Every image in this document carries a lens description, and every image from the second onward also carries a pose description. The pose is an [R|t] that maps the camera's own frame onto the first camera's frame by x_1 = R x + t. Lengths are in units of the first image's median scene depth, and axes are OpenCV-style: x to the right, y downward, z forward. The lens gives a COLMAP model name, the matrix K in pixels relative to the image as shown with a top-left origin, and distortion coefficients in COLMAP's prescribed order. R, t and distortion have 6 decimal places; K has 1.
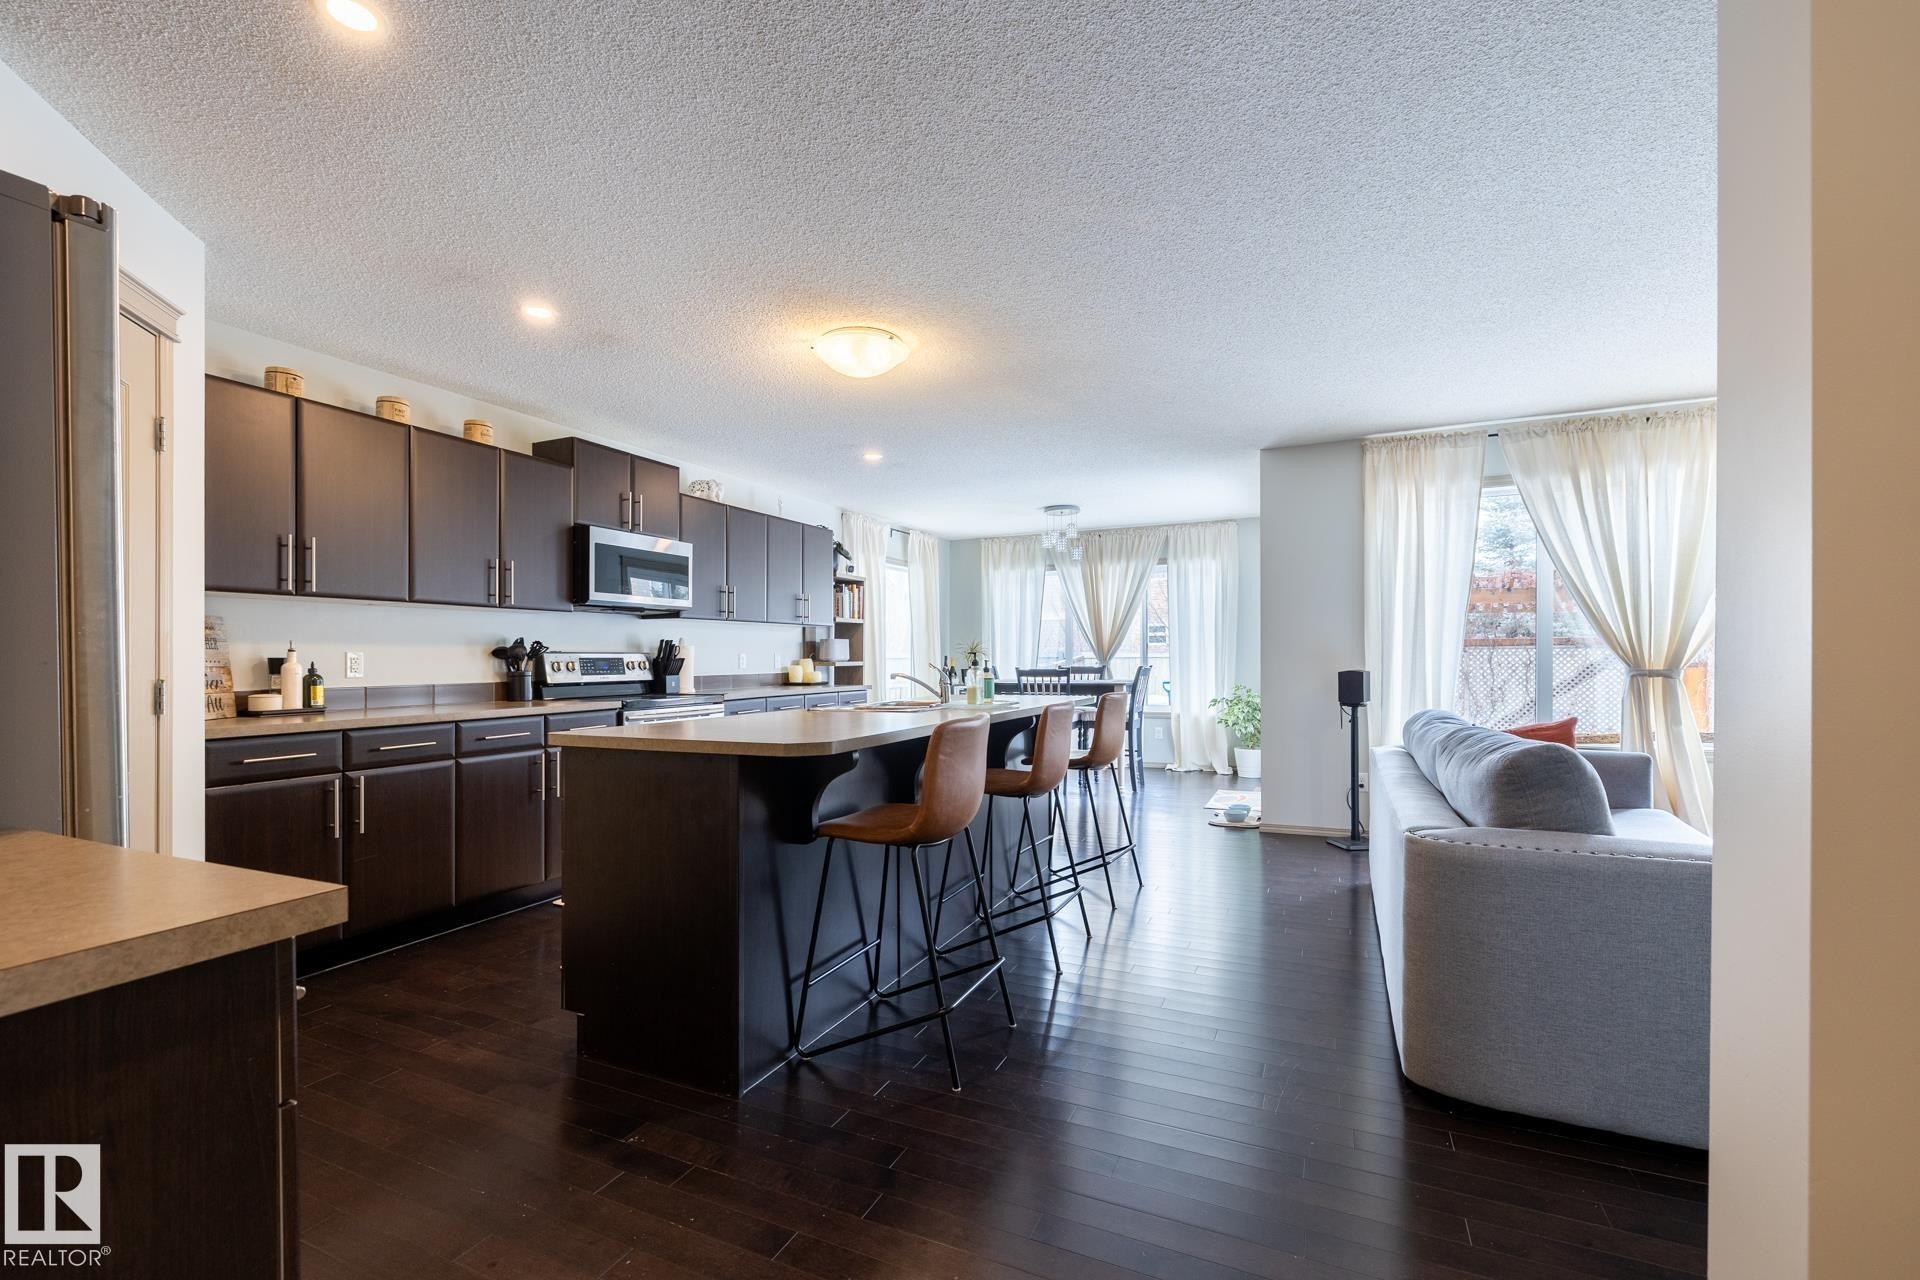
lens RADIAL K [[836.1, 0, 959.4], [0, 836.1, 667.3], [0, 0, 1]] dist [0.001888, -0.000075]
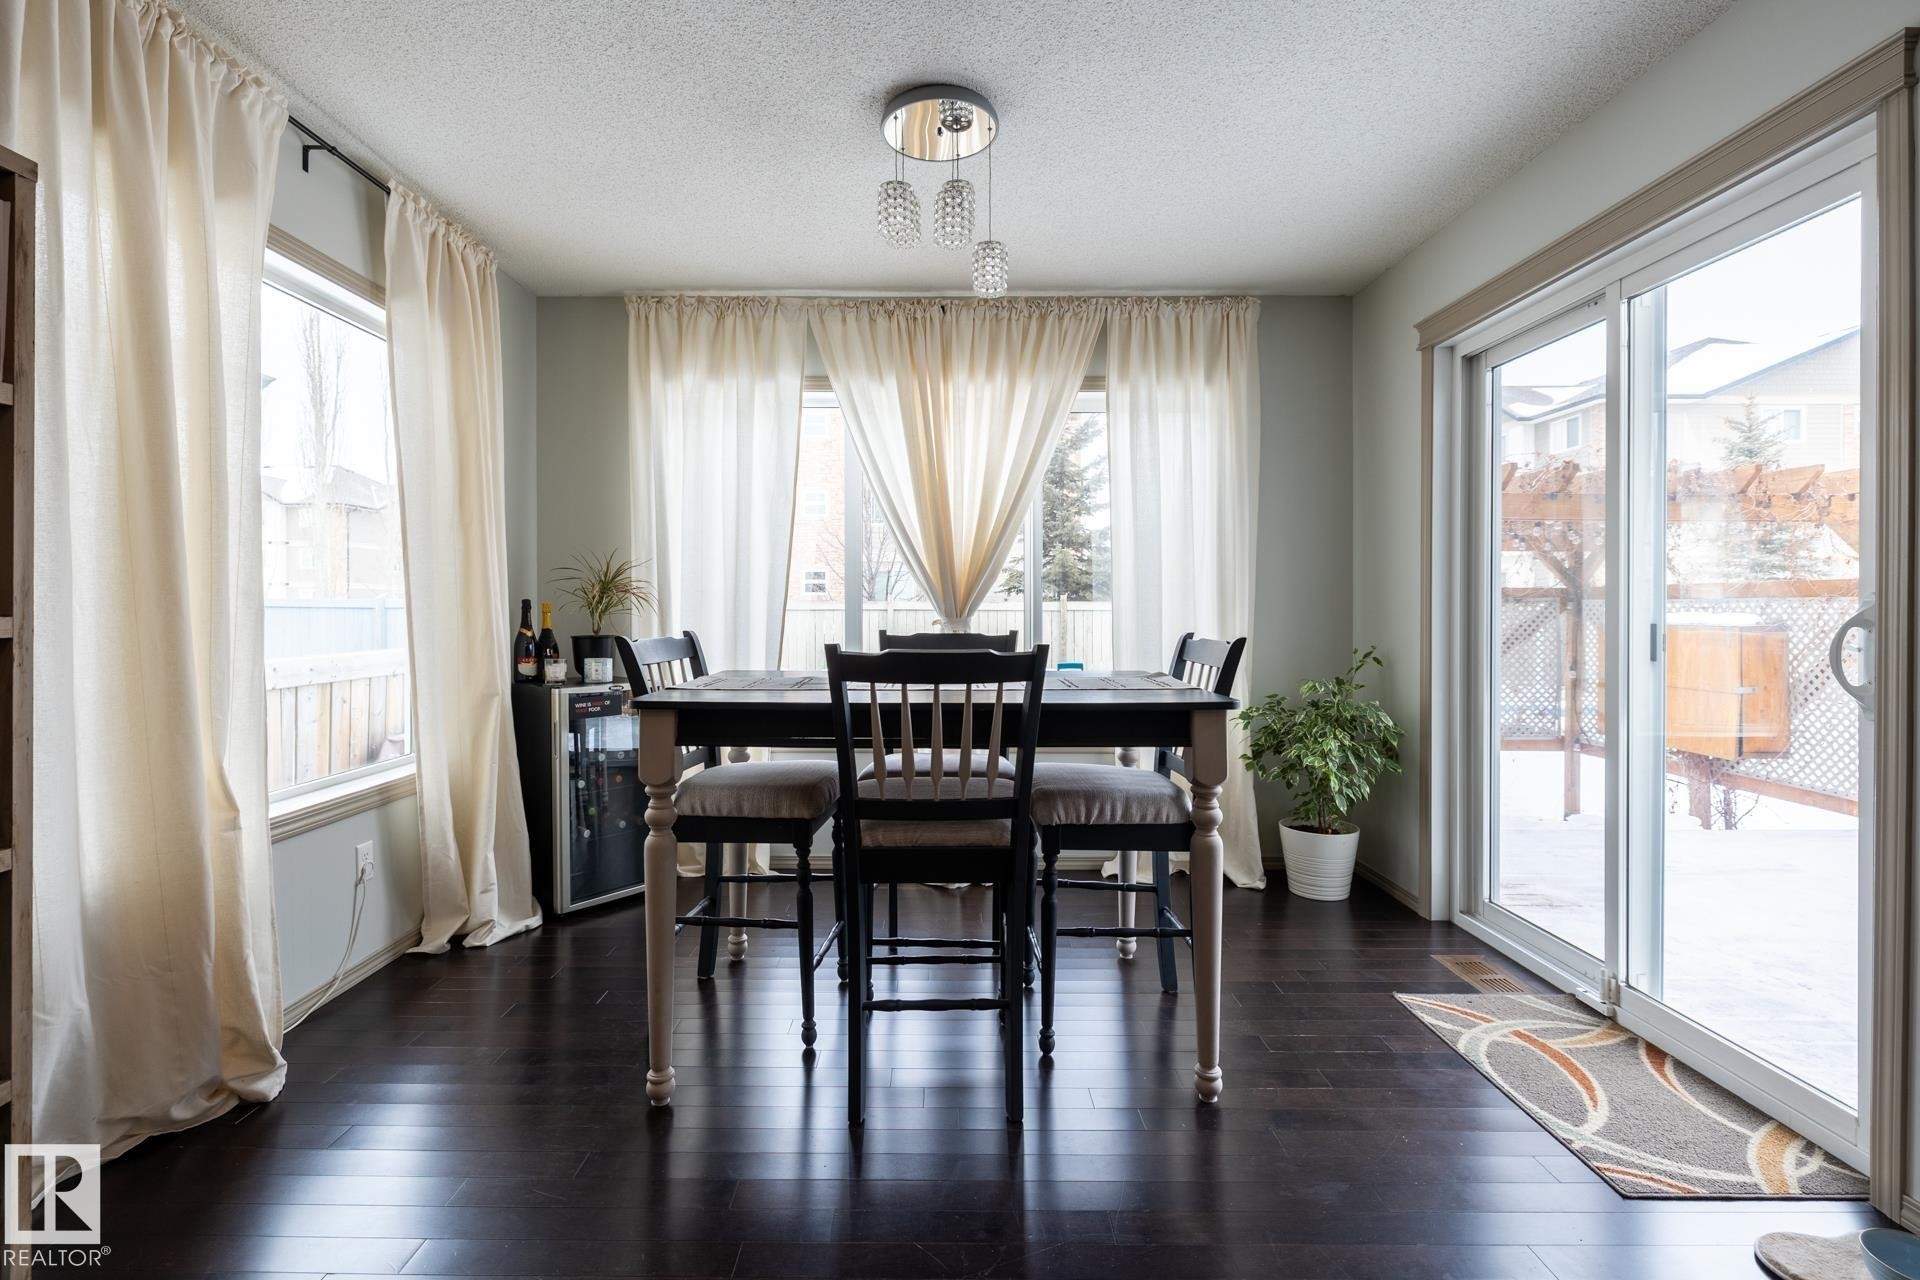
lens RADIAL K [[838.9, 0, 920.8], [0, 838.9, 636.1], [0, 0, 1]] dist [0.001574, -0.000313]
pose [[0.915493, -0.001246, 0.402333, -0.010785], [-0.004602, 0.999897, 0.013569, -0.008690], [-0.402308, -0.014273, 0.915393, 1.167983]]
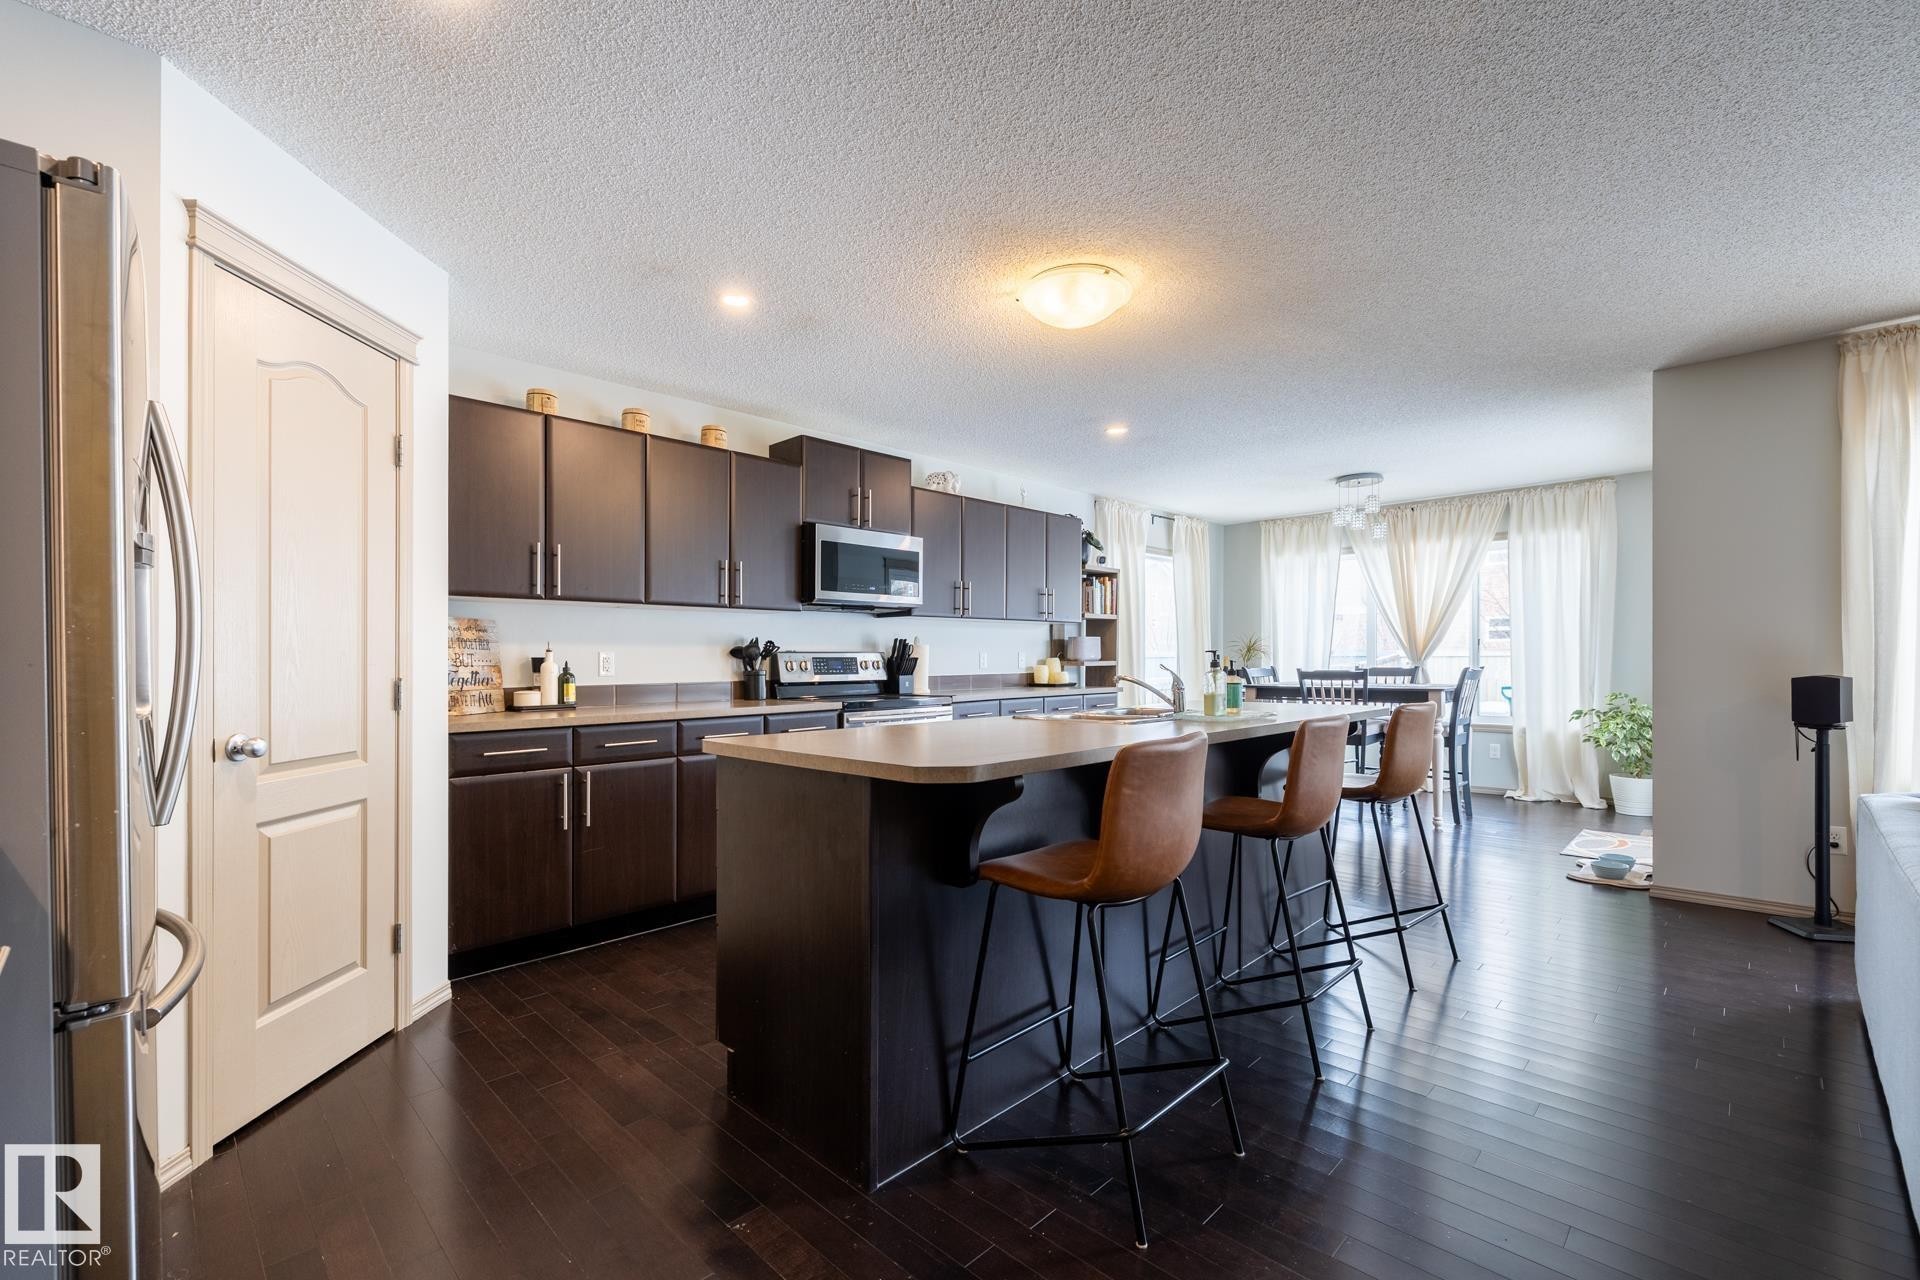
lens RADIAL K [[836.1, 0, 946.7], [0, 836.1, 665.3], [0, 0, 1]] dist [0.001888, -0.000075]
pose [[0.937859, 0.003565, -0.346998, 0.043249], [-0.003868, 0.999993, -0.000180, -0.002184], [0.346995, 0.001511, 0.937866, 0.120878]]
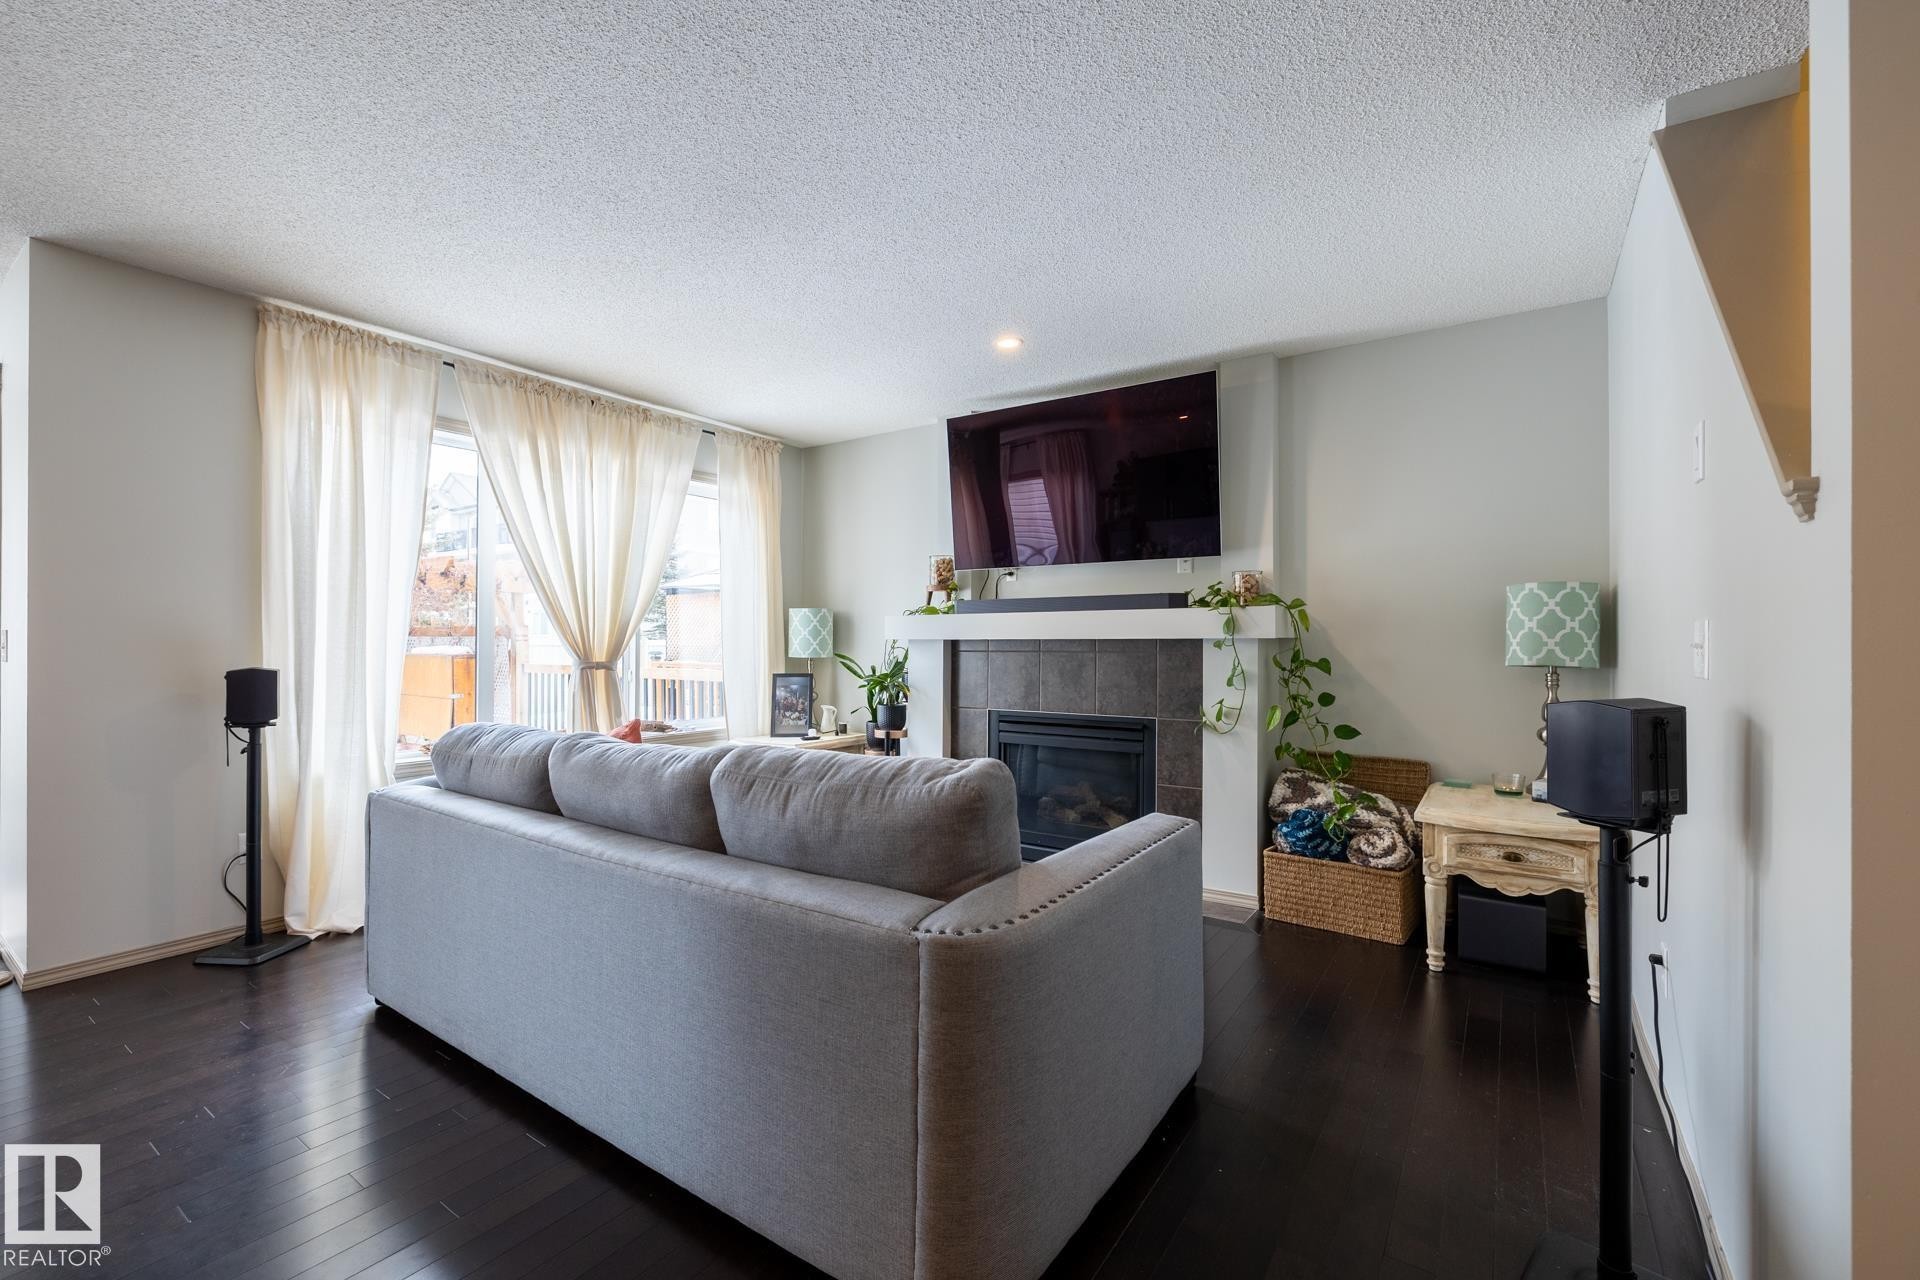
lens RADIAL K [[817.1, 0, 950.6], [0, 817.1, 648.4], [0, 0, 1]] dist [-0.001766, -0.000116]
pose [[0.182847, 0.005003, 0.983129, -0.026589], [0.006002, 0.999963, -0.006205, -0.004526], [-0.983123, 0.007036, 0.182810, 0.414982]]
